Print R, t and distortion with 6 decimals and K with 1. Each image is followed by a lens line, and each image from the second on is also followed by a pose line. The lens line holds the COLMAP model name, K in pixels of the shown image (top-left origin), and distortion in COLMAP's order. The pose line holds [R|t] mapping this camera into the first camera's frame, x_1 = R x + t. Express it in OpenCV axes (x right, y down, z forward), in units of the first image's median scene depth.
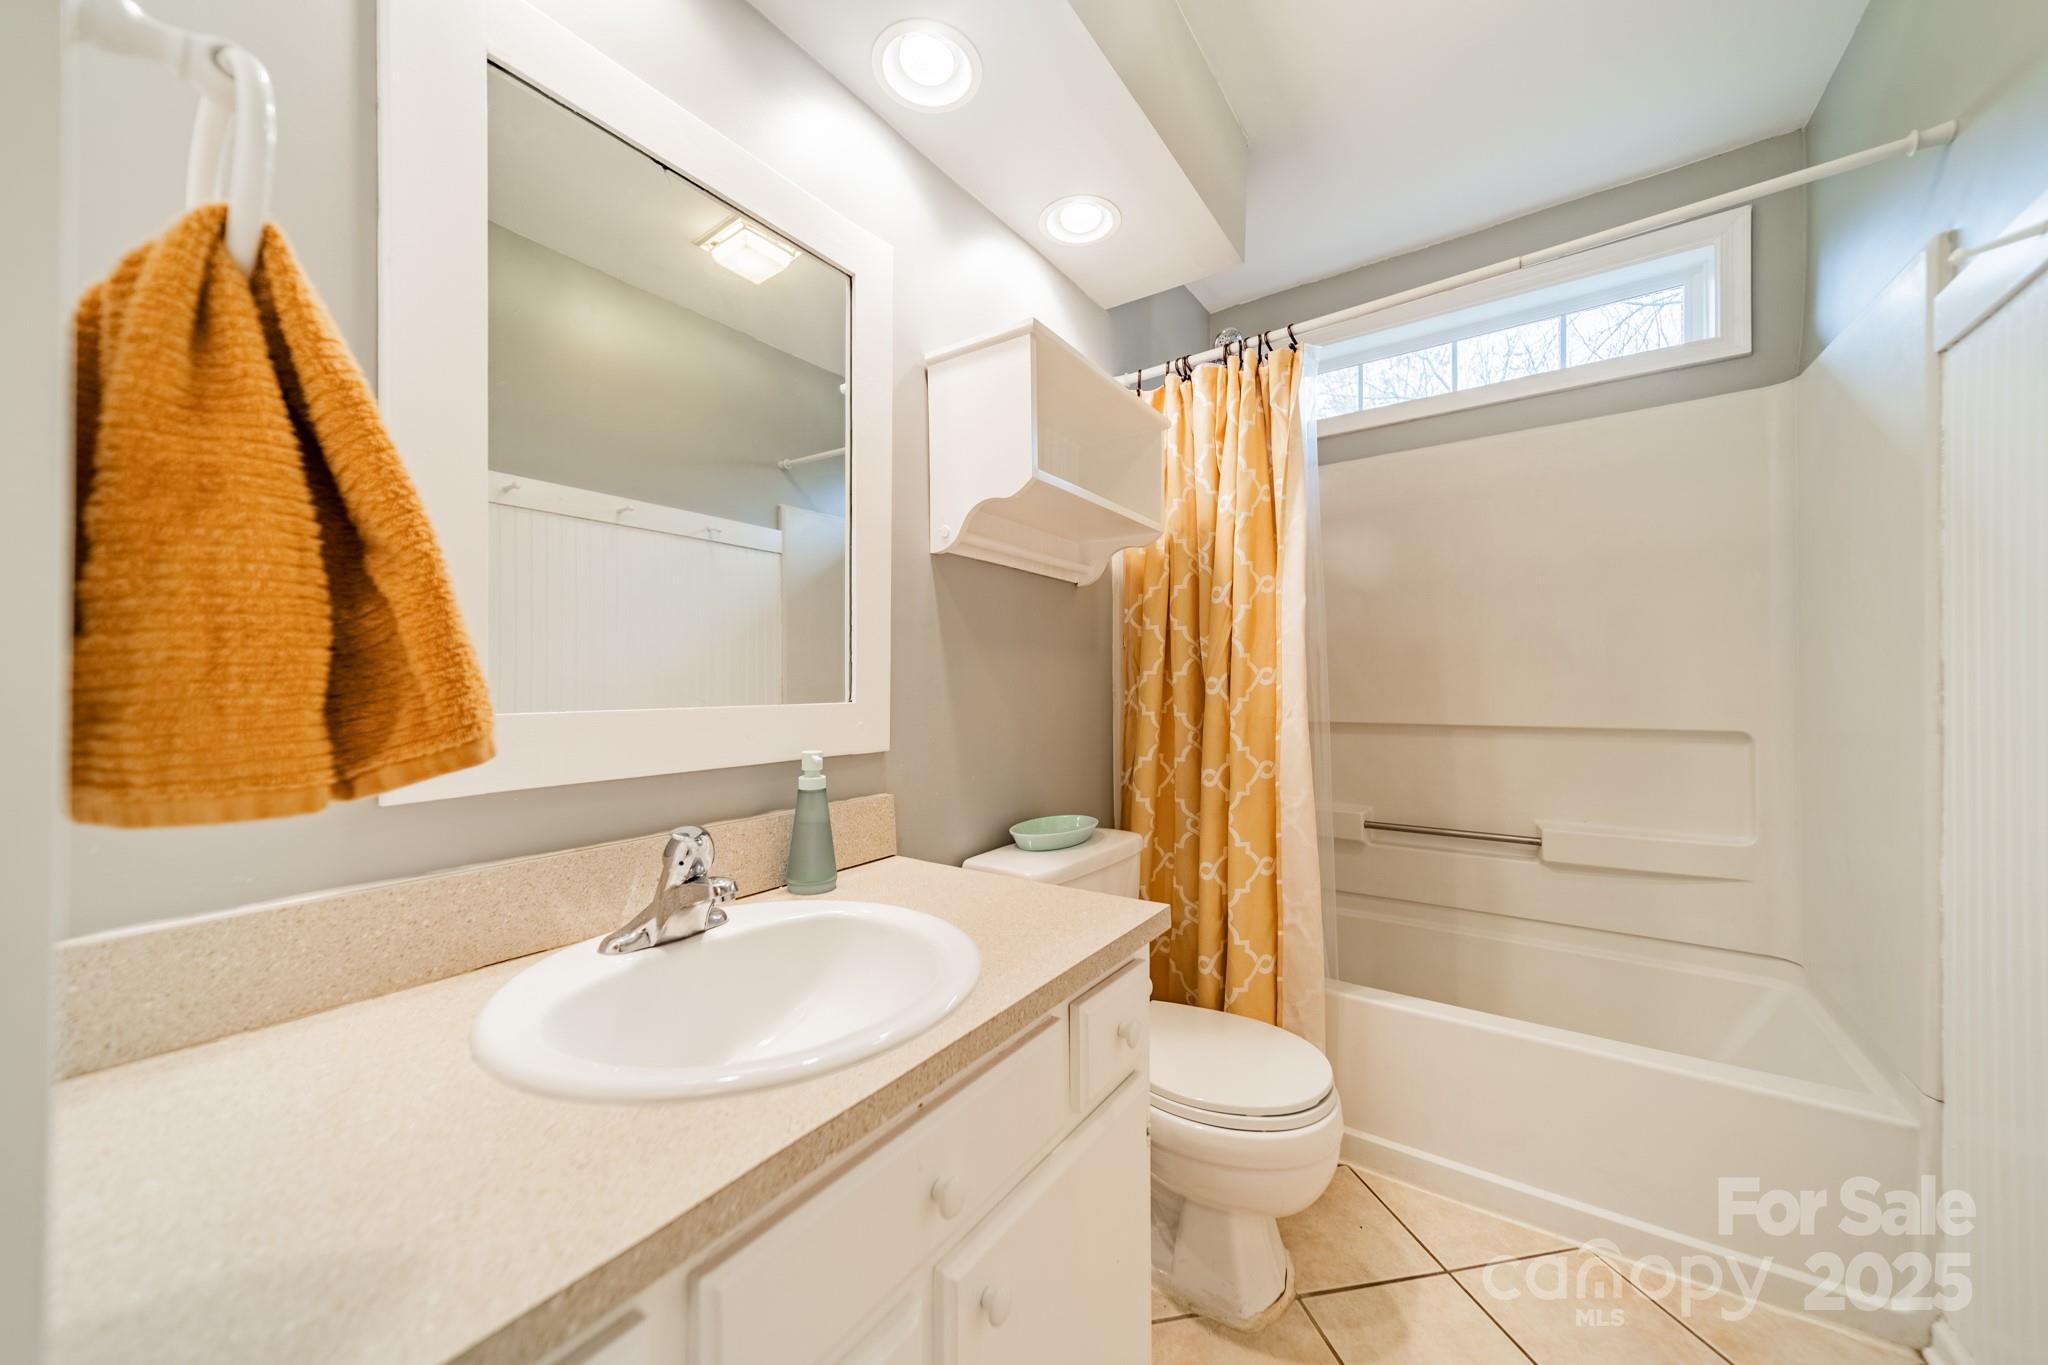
lens RADIAL K [[726.0, 0, 1034.2], [0, 726.0, 682.5], [0, 0, 1]] dist [0.003473, 0.001180]
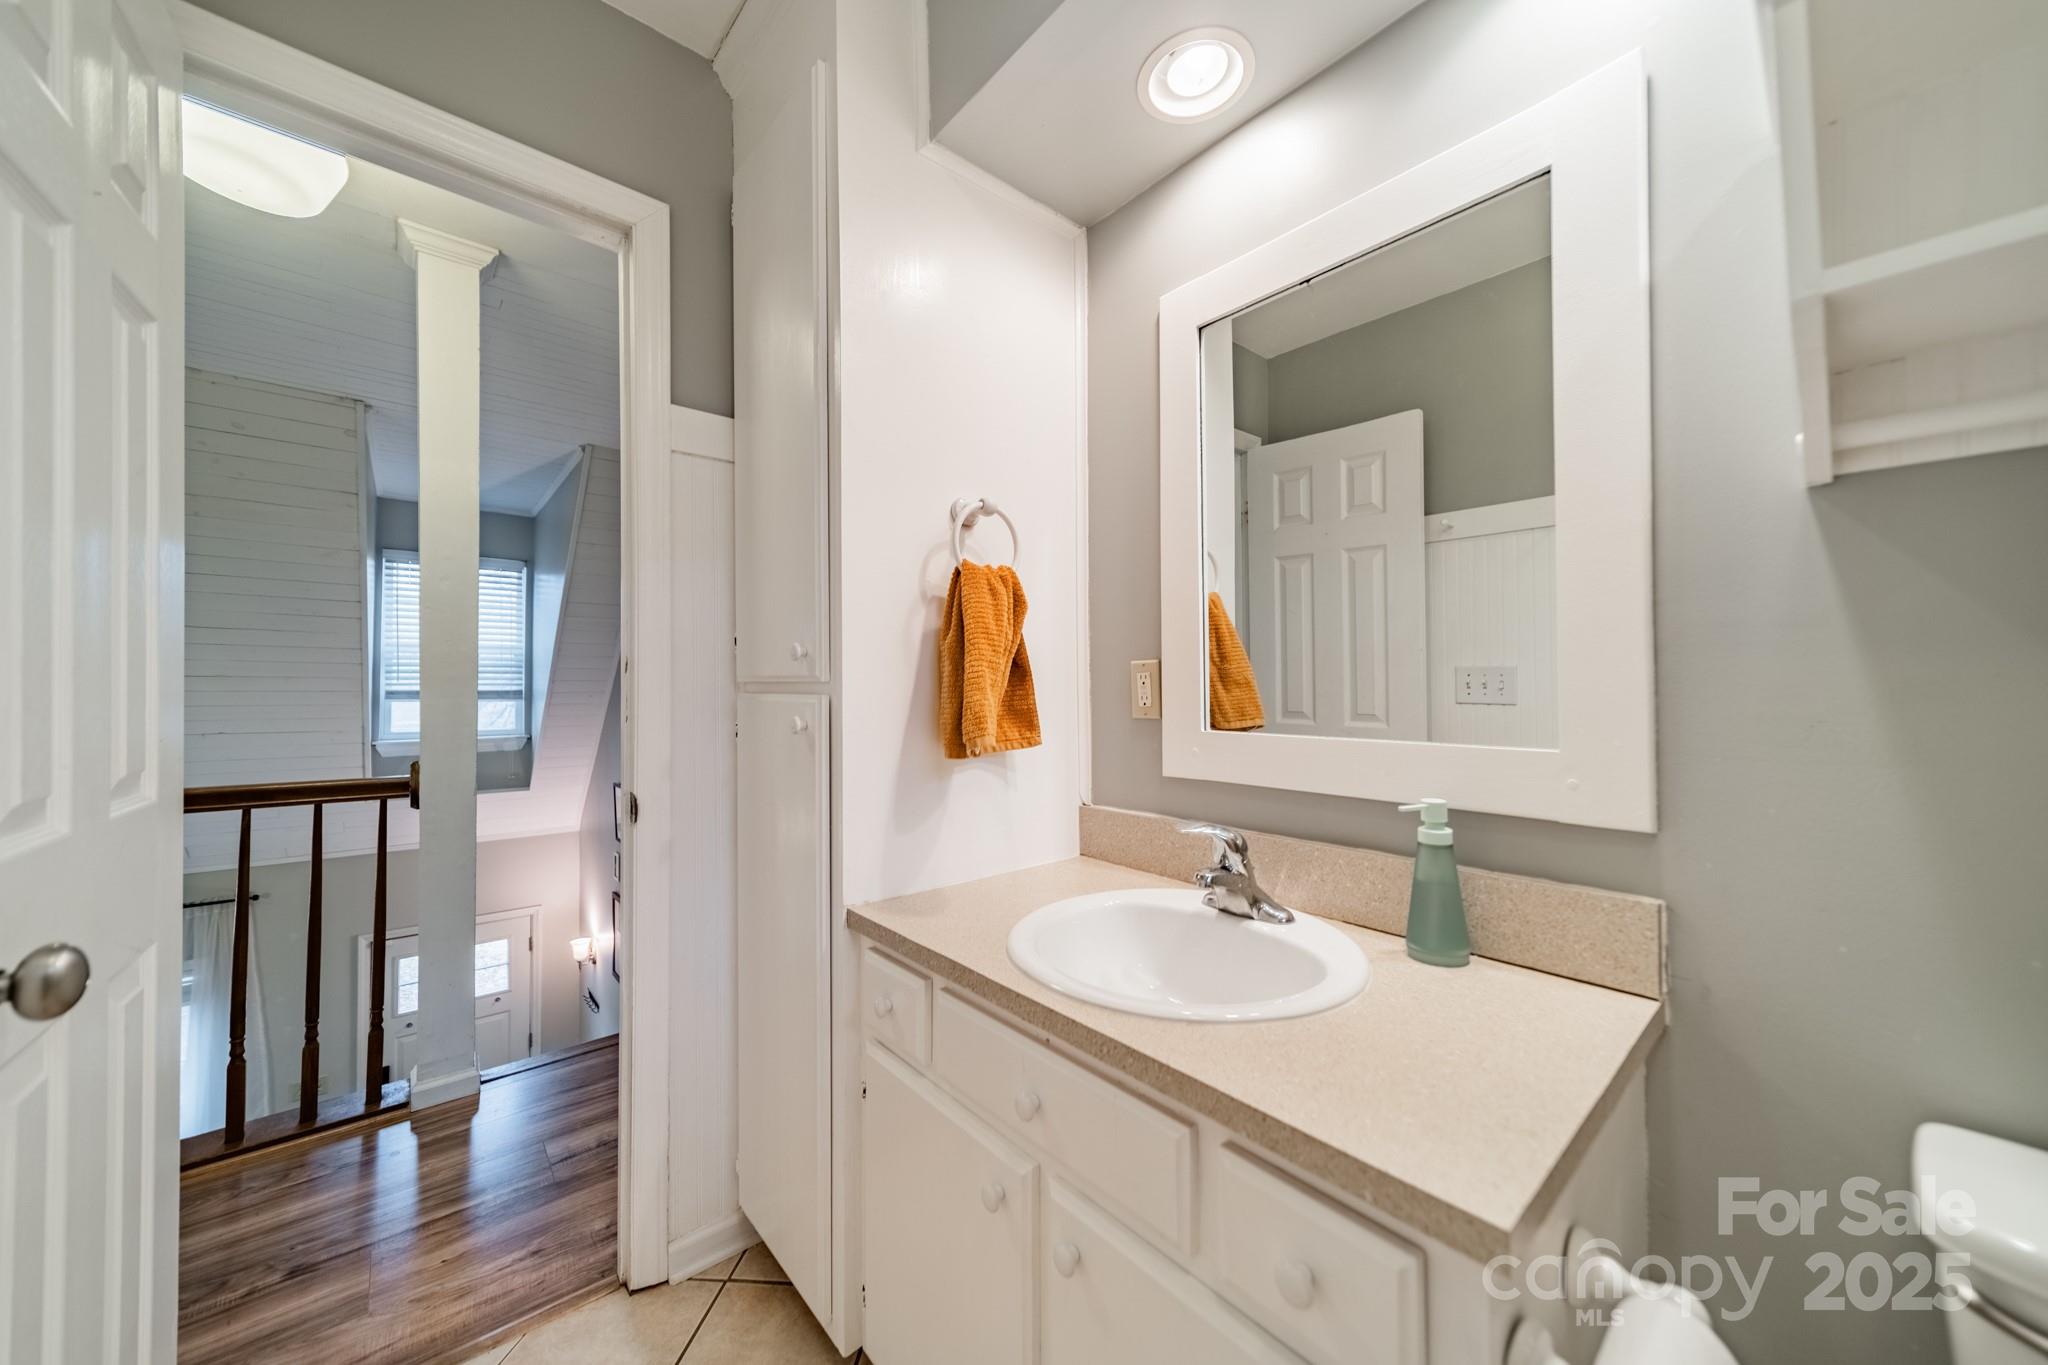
lens RADIAL K [[726.0, 0, 1034.0], [0, 726.0, 682.4], [0, 0, 1]] dist [0.003473, 0.001180]
pose [[-0.251476, 0.000005, -0.967864, 1.008442], [0.006623, 0.999977, -0.001716, -0.071932], [0.967841, -0.006842, -0.251470, 1.146752]]
